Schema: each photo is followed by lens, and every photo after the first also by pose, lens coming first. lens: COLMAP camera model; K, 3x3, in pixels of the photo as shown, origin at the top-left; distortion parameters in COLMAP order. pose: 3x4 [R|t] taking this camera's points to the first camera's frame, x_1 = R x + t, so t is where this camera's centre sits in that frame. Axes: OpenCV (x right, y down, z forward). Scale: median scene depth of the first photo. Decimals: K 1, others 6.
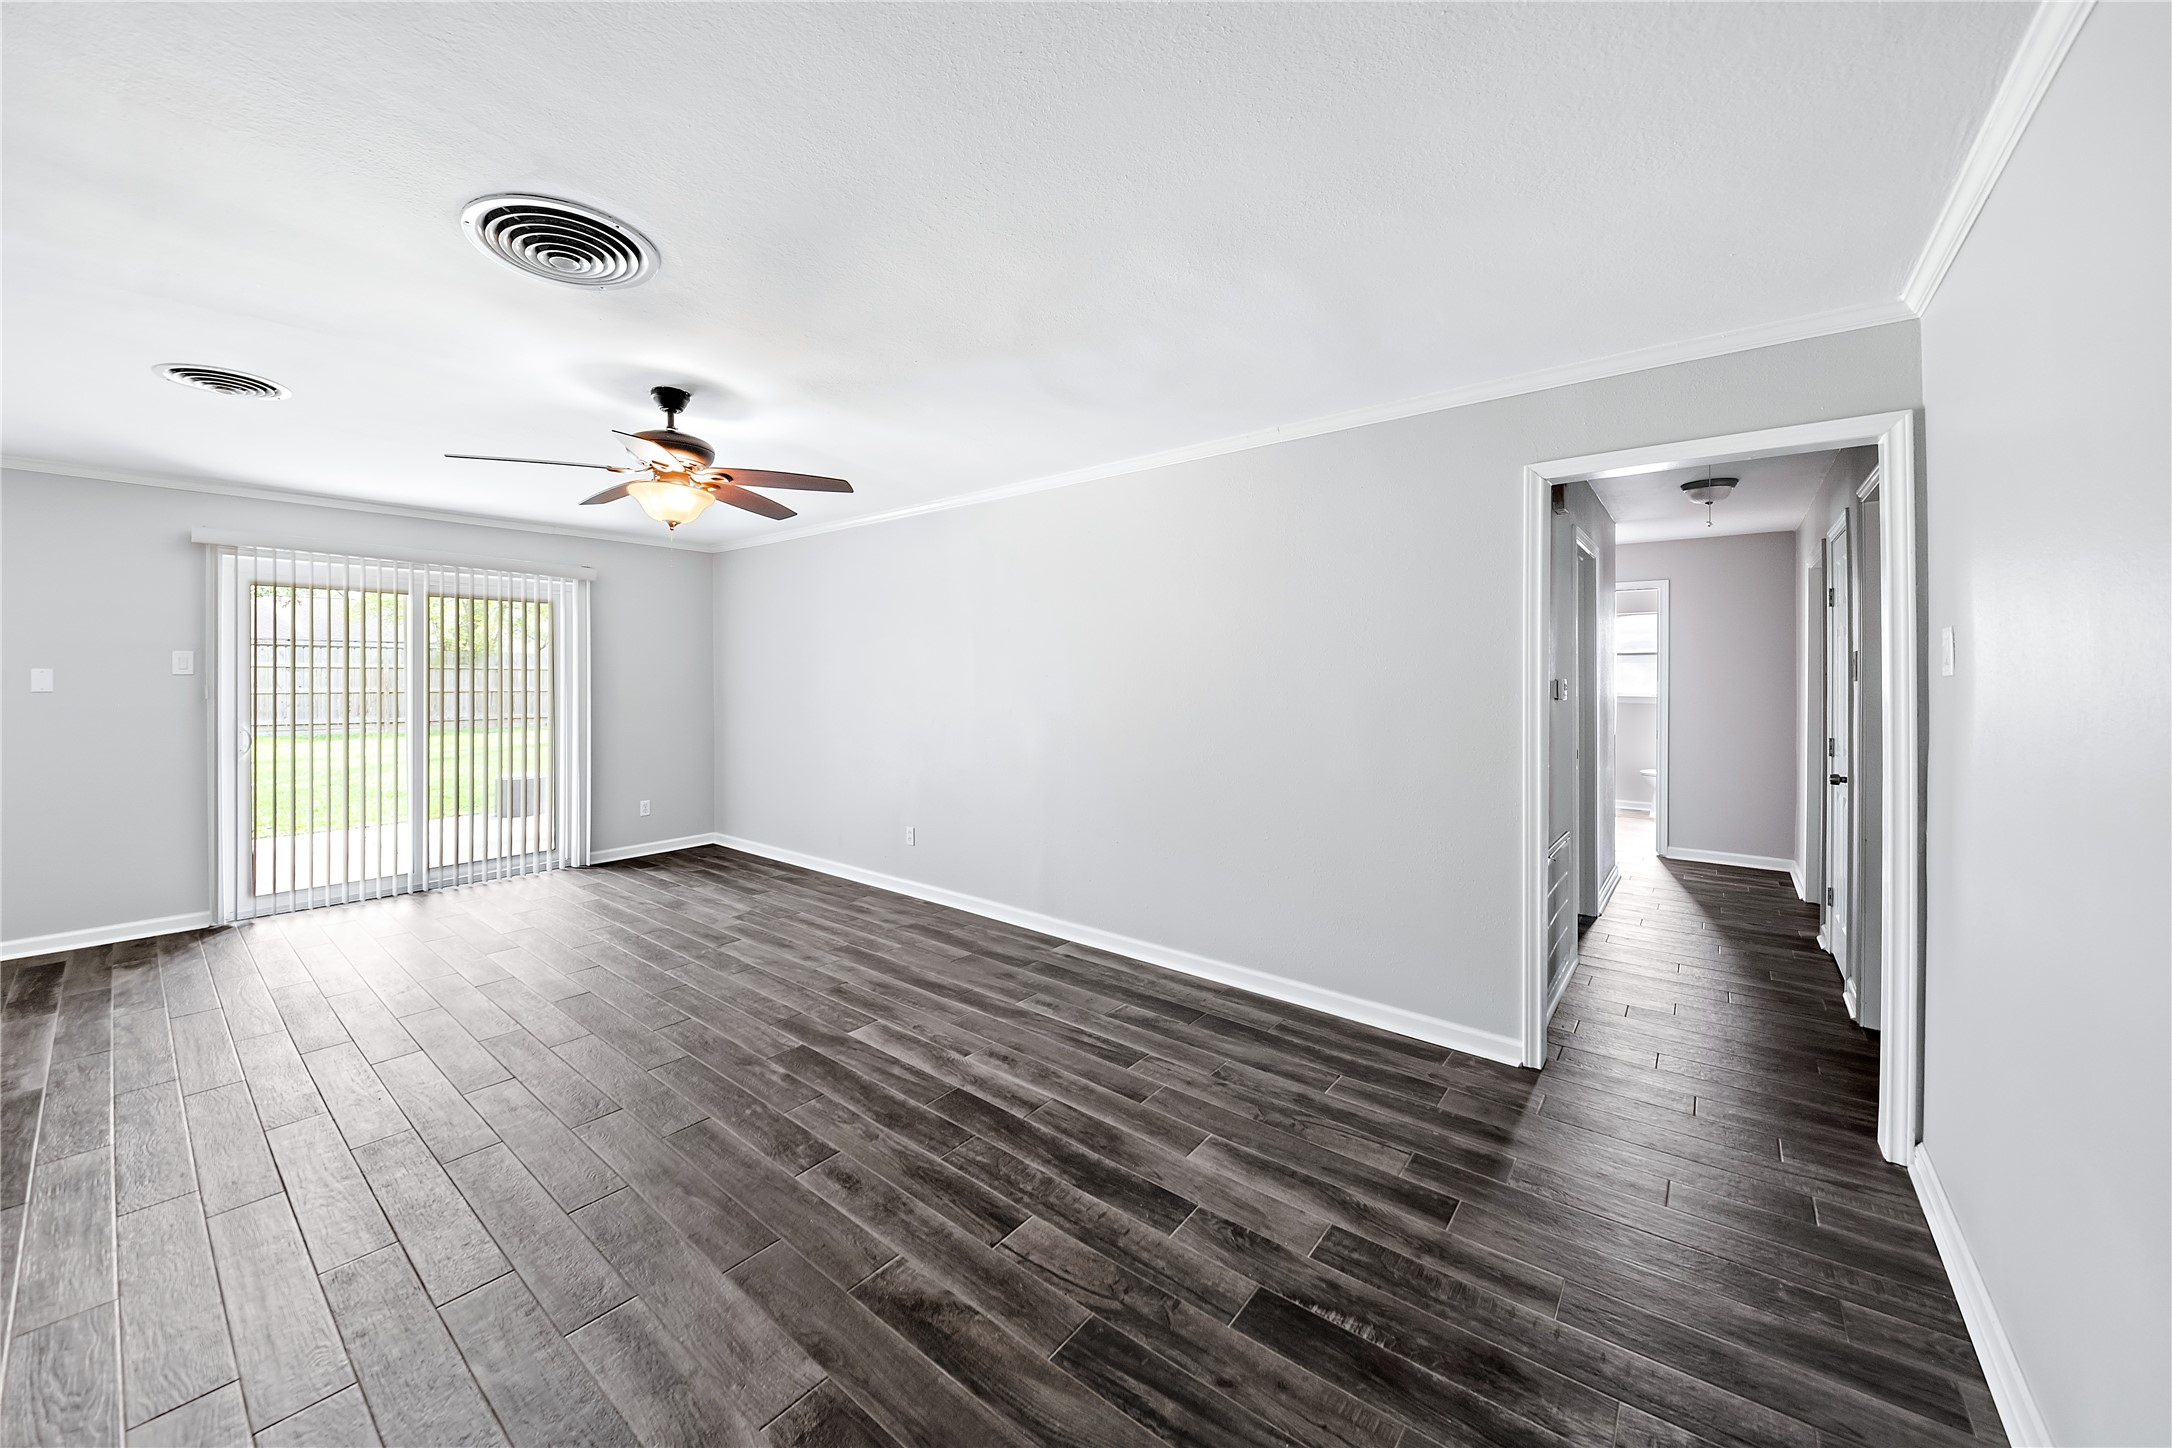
lens RADIAL K [[782.7, 0, 1065.8], [0, 782.7, 674.2], [0, 0, 1]] dist [0.006497, -0.006025]
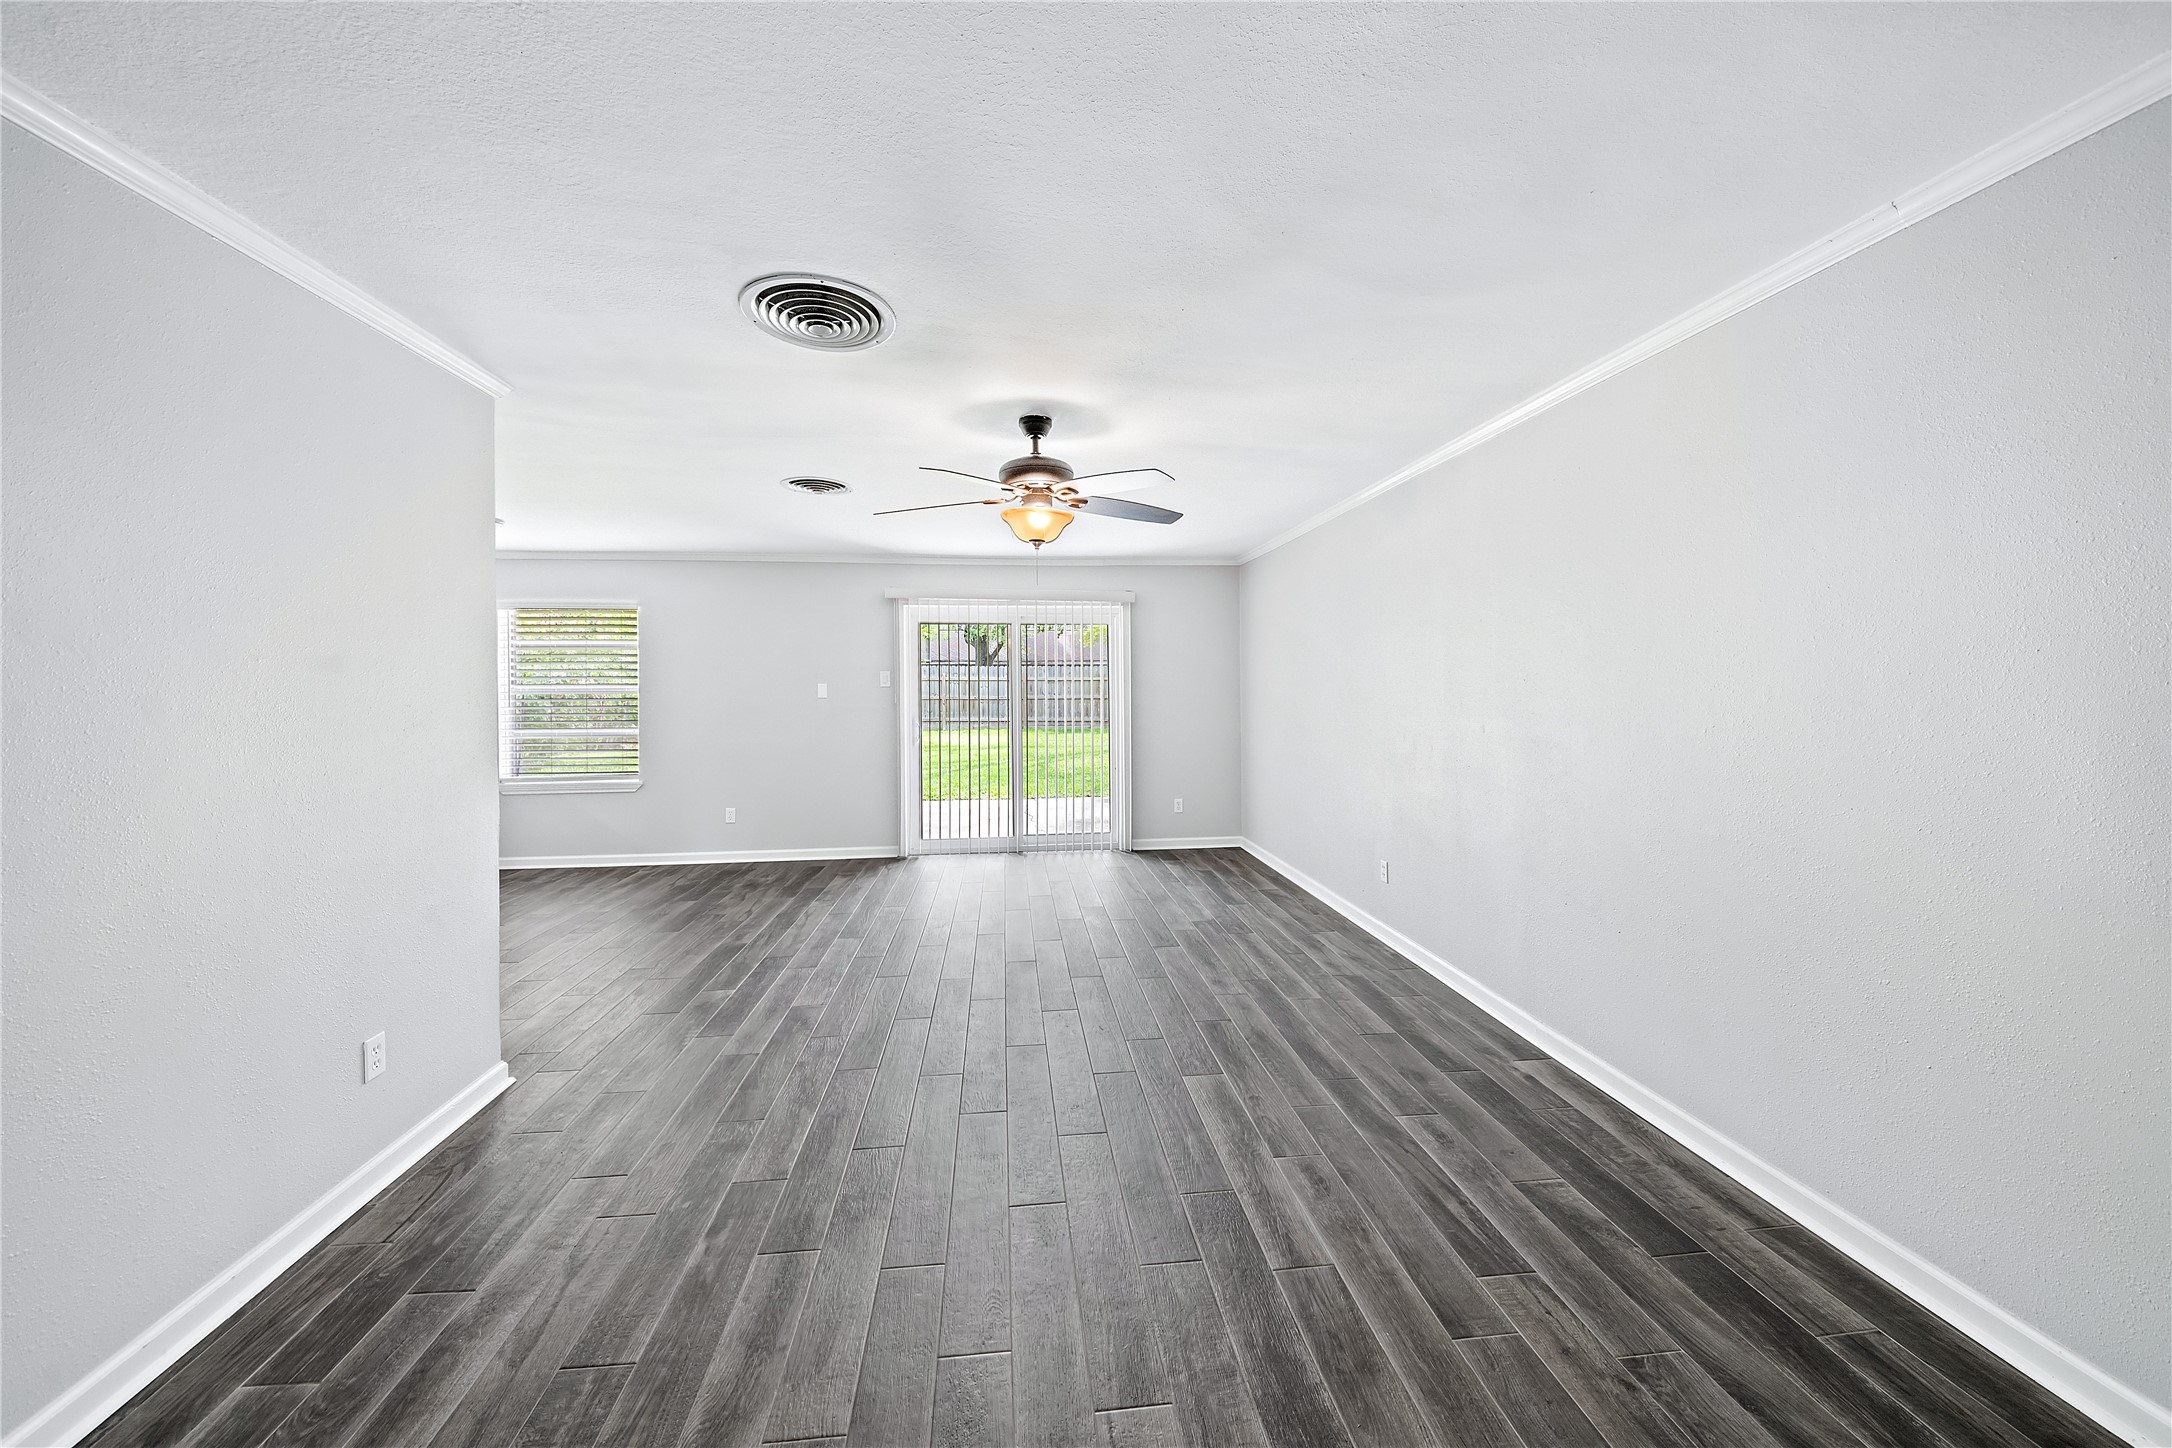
lens RADIAL K [[782.7, 0, 1085.7], [0, 782.7, 697.4], [0, 0, 1]] dist [0.006497, -0.006025]
pose [[0.711324, 0.006106, -0.702838, 0.292942], [0.007635, 0.999836, 0.016412, -0.000561], [0.702823, -0.017041, 0.711161, 0.289670]]
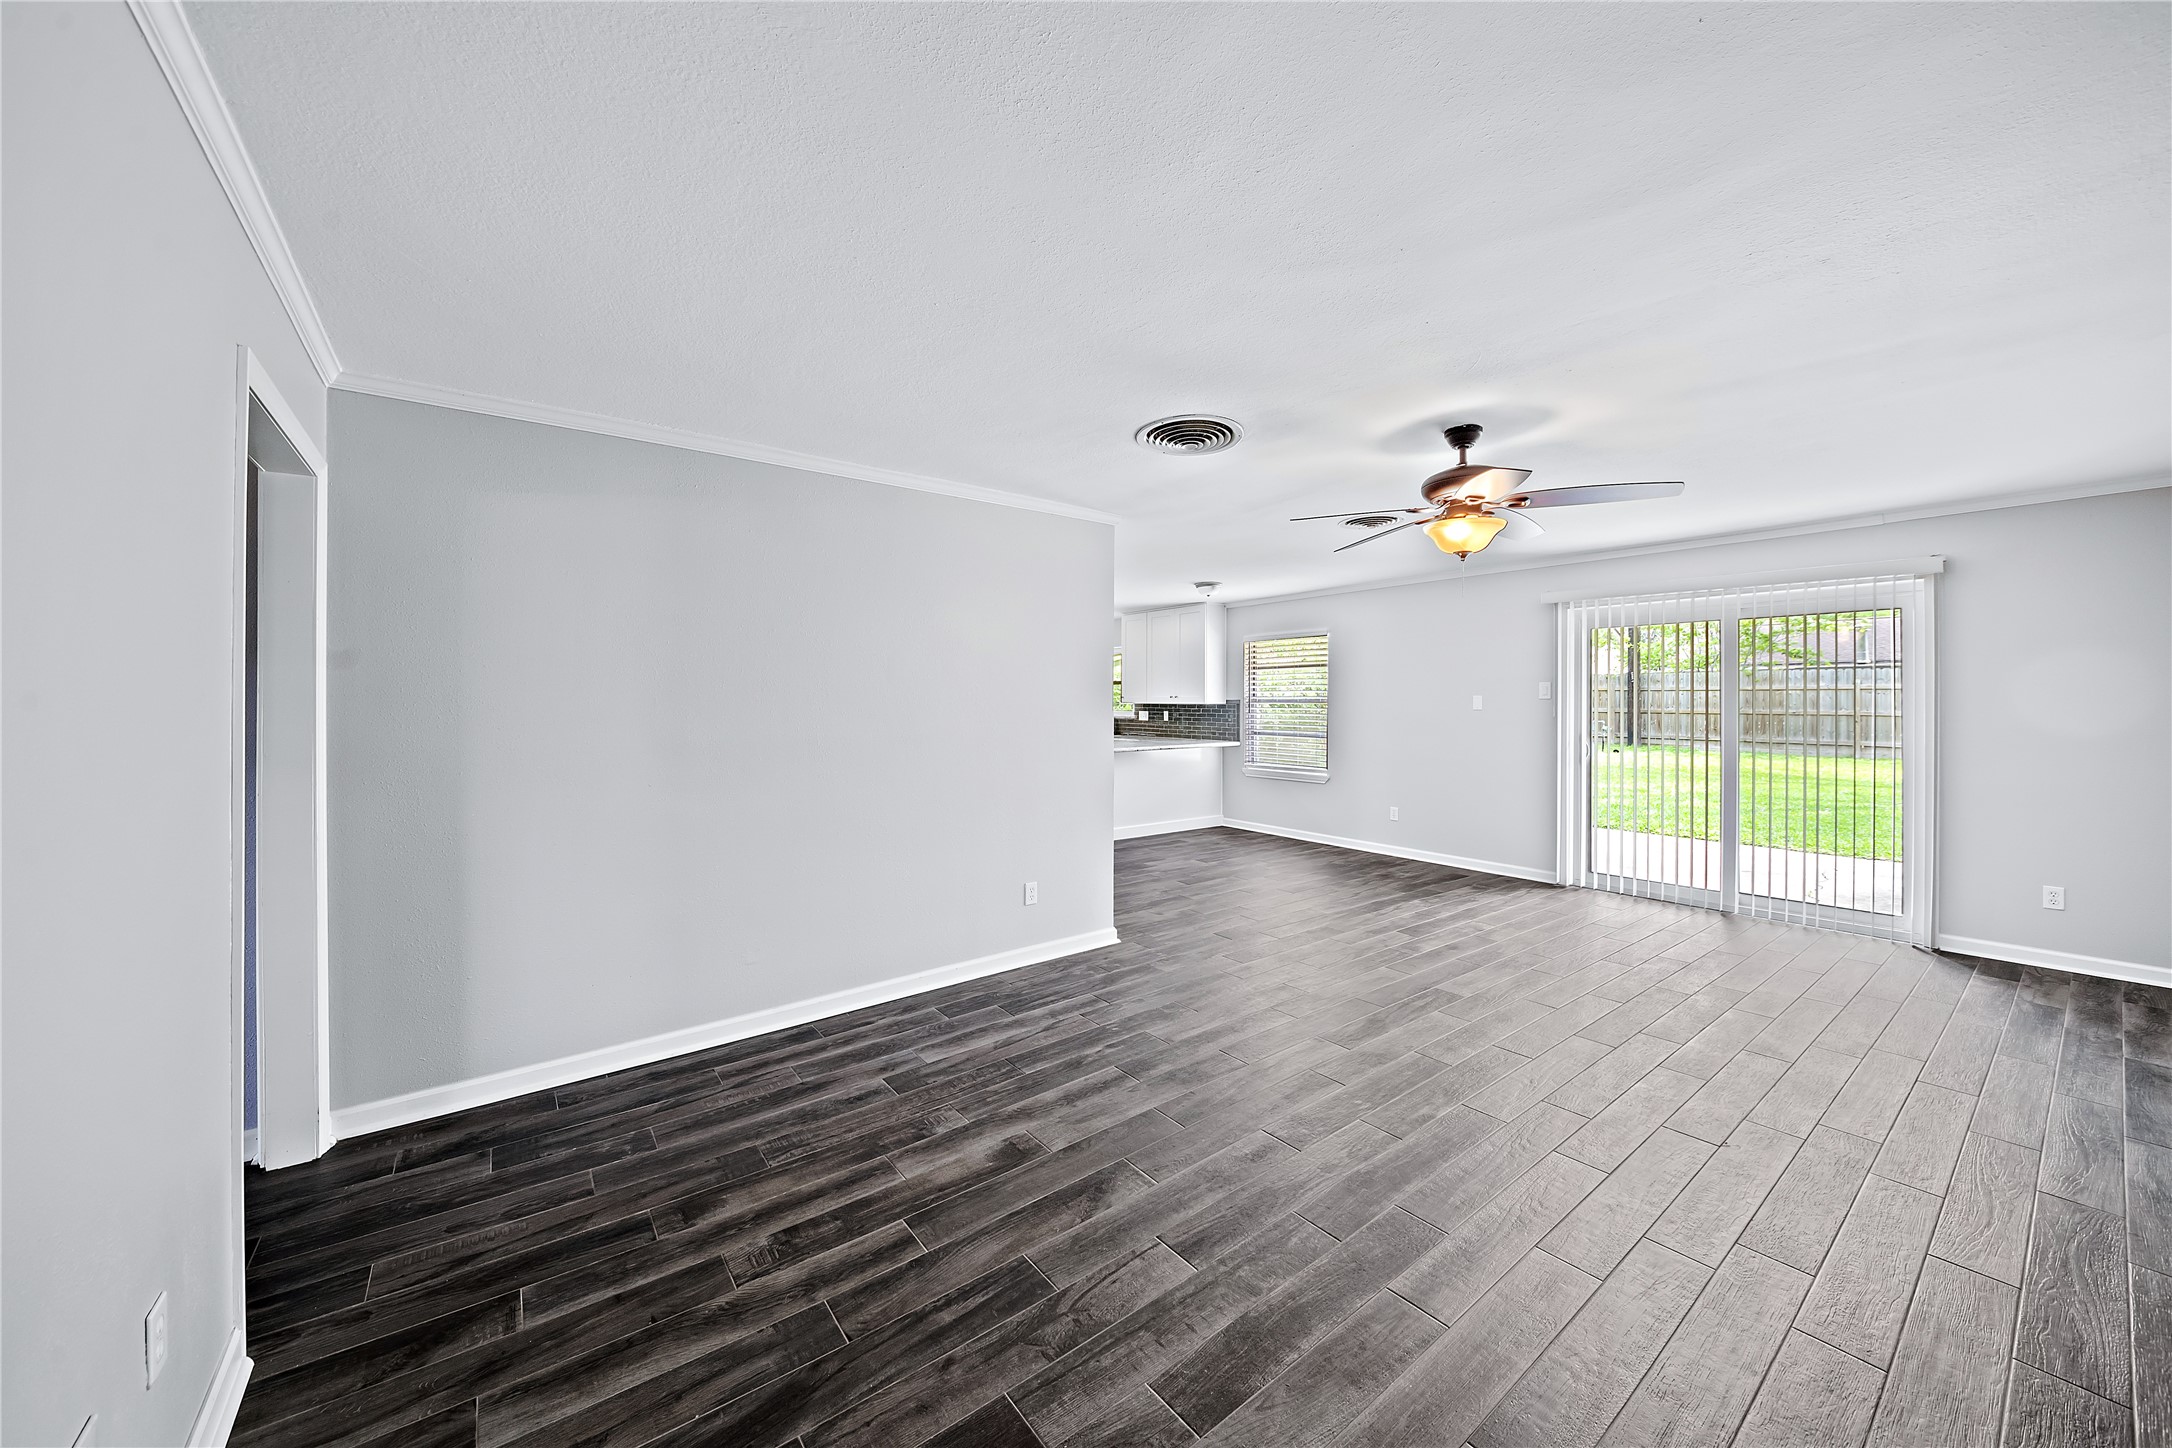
lens RADIAL K [[782.7, 0, 1079.8], [0, 782.7, 691.2], [0, 0, 1]] dist [0.006497, -0.006025]
pose [[-0.235564, -0.008677, -0.971820, 0.634921], [0.001194, 0.999957, -0.009218, -0.000433], [0.971858, -0.003332, -0.235544, 0.752472]]
